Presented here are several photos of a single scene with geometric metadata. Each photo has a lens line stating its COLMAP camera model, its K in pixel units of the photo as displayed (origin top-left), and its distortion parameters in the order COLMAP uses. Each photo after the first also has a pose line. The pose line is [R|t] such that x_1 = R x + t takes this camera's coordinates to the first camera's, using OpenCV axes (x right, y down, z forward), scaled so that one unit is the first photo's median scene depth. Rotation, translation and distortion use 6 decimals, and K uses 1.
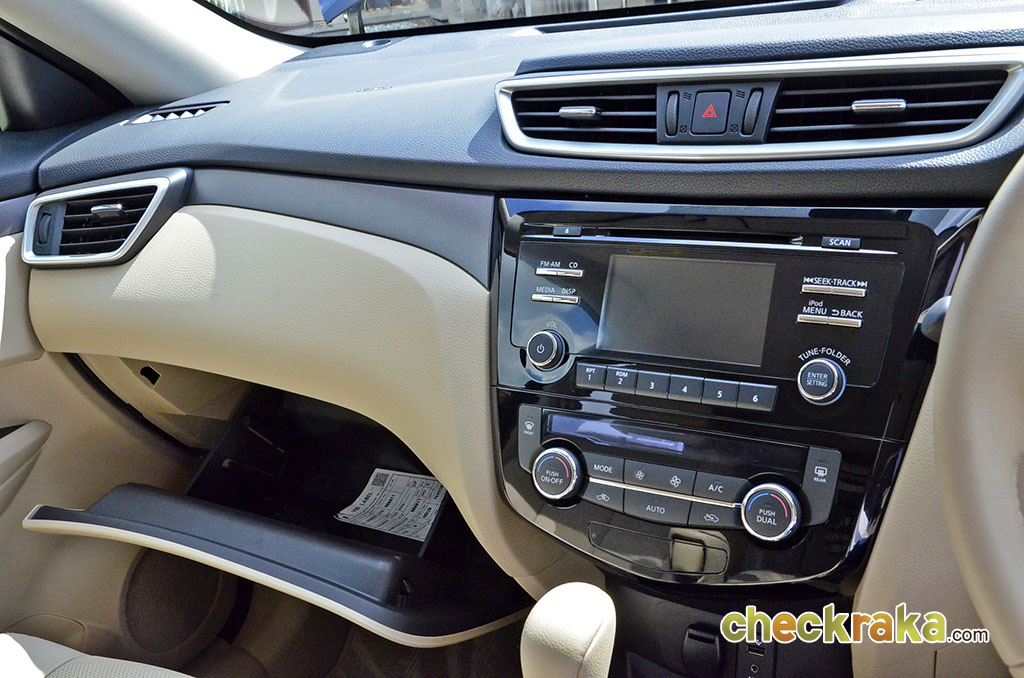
lens RADIAL K [[1006.3, 0, 512.0], [0, 1006.3, 339.0], [0, 0, 1]] dist [-0.084621, 0.202665]
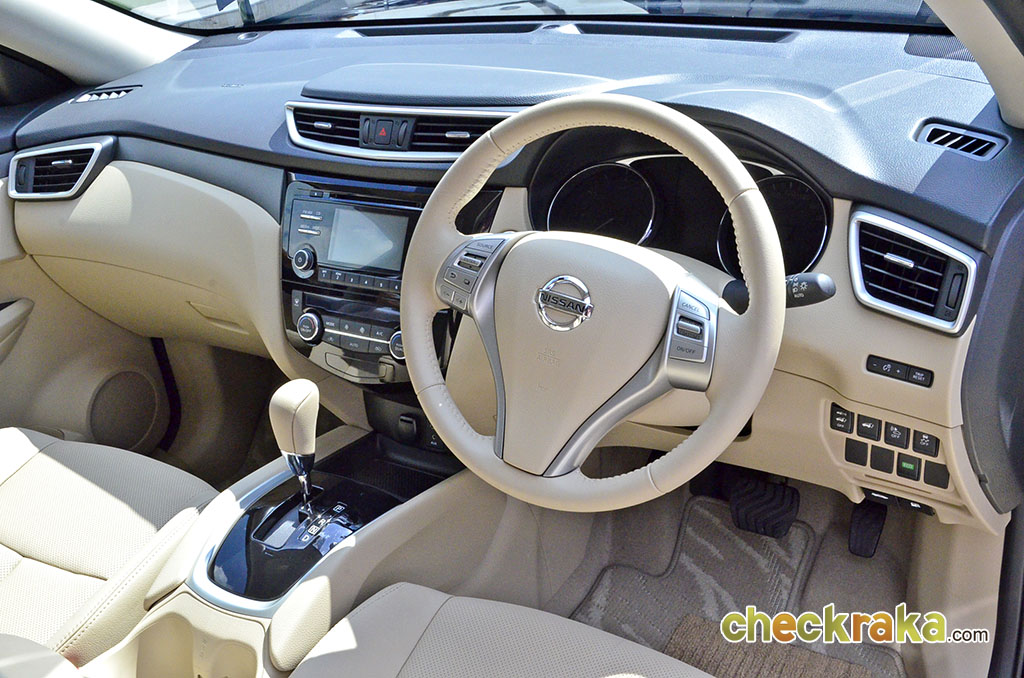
lens RADIAL K [[1006.3, 0, 512.0], [0, 1006.3, 339.0], [0, 0, 1]] dist [-0.084621, 0.202665]
pose [[0.999854, 0.000677, 0.017089, 0.269207], [-0.002722, 0.992776, 0.119952, -0.046617], [-0.016884, -0.119981, 0.992633, -0.589840]]
